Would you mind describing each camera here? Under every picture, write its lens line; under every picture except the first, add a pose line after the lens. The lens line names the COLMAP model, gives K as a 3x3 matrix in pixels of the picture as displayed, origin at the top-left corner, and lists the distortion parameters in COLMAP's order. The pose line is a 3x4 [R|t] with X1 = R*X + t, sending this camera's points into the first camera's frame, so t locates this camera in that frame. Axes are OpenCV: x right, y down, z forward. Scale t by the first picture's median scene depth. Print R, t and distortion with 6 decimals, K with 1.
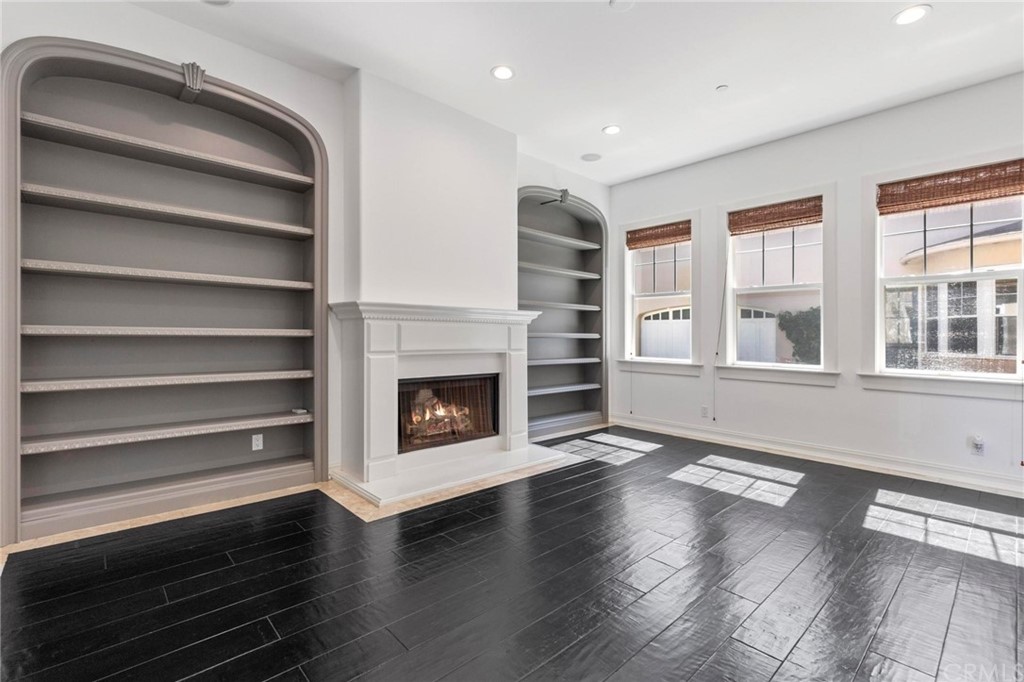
lens RADIAL K [[463.7, 0, 509.5], [0, 463.7, 343.2], [0, 0, 1]] dist [0.054338, -0.000195]
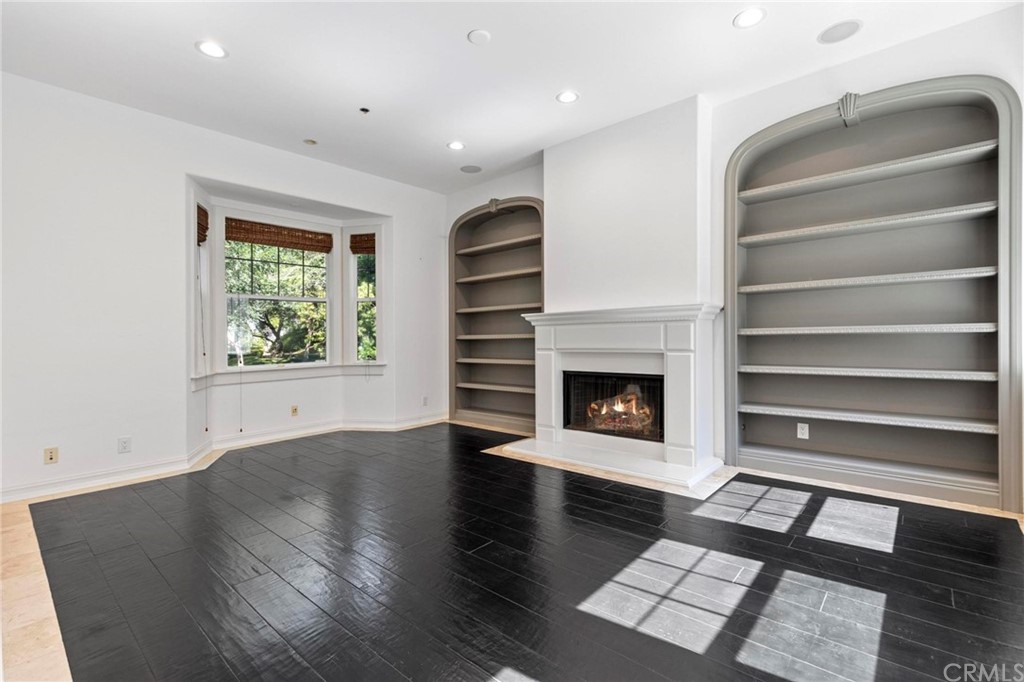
lens RADIAL K [[458.5, 0, 513.3], [0, 458.5, 336.8], [0, 0, 1]] dist [0.003434, -0.000351]
pose [[0.116027, 0.000861, -0.993246, 0.879595], [0.019019, 0.999814, 0.003088, -0.020398], [0.993064, -0.019249, 0.115989, 0.629670]]
